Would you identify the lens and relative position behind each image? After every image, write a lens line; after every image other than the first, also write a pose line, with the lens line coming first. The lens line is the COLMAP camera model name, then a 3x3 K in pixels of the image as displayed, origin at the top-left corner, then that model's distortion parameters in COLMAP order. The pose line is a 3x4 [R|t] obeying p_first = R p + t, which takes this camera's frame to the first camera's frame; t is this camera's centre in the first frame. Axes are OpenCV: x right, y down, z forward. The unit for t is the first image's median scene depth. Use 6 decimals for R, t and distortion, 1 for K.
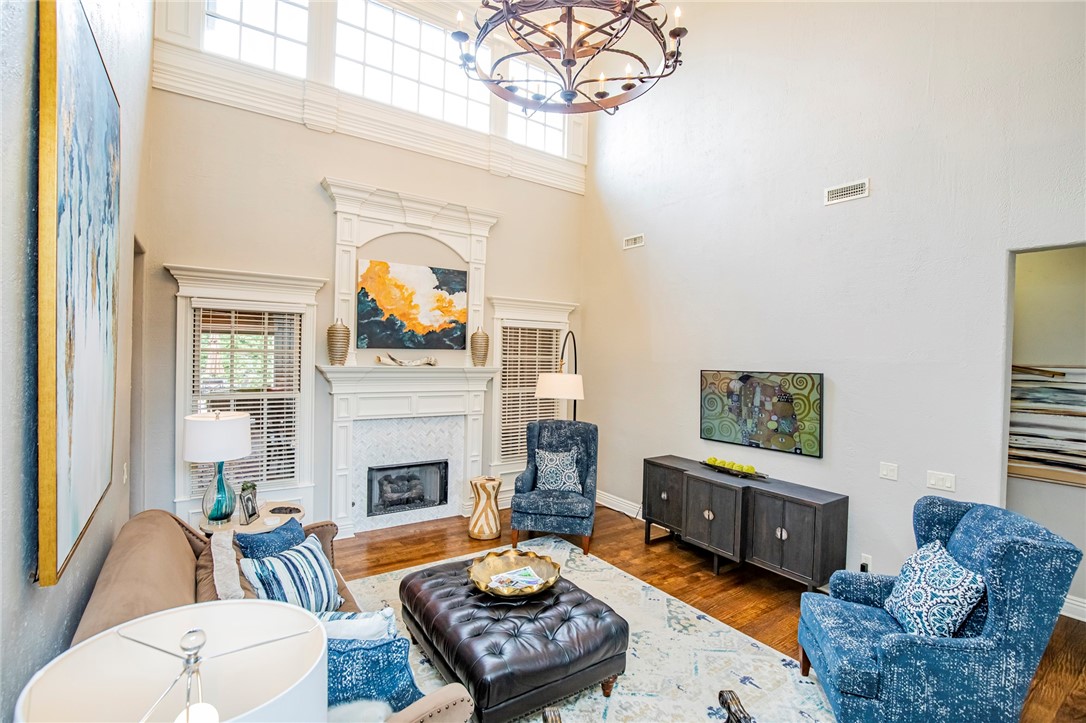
lens RADIAL K [[513.1, 0, 537.3], [0, 513.1, 358.9], [0, 0, 1]] dist [-0.002603, 0.000529]
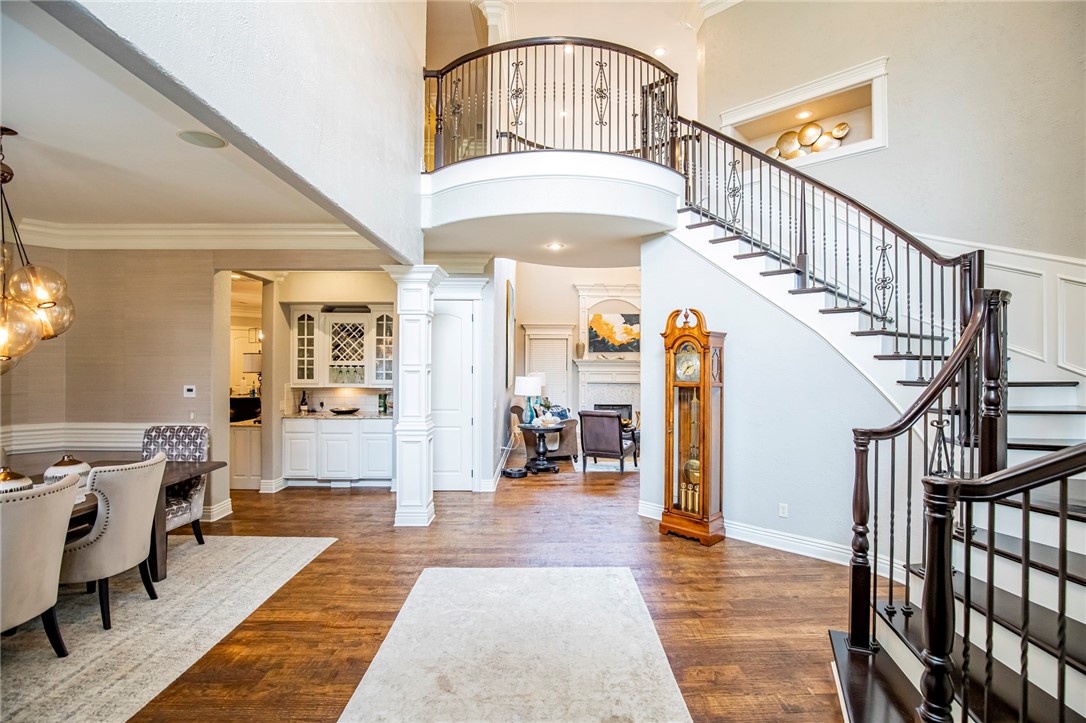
lens RADIAL K [[513.1, 0, 544.2], [0, 513.1, 361.1], [0, 0, 1]] dist [-0.002603, 0.000529]
pose [[0.833084, -0.021994, -0.552709, 0.735925], [0.009884, 0.999642, -0.024881, 0.072597], [0.553058, 0.015266, 0.833003, -1.010831]]
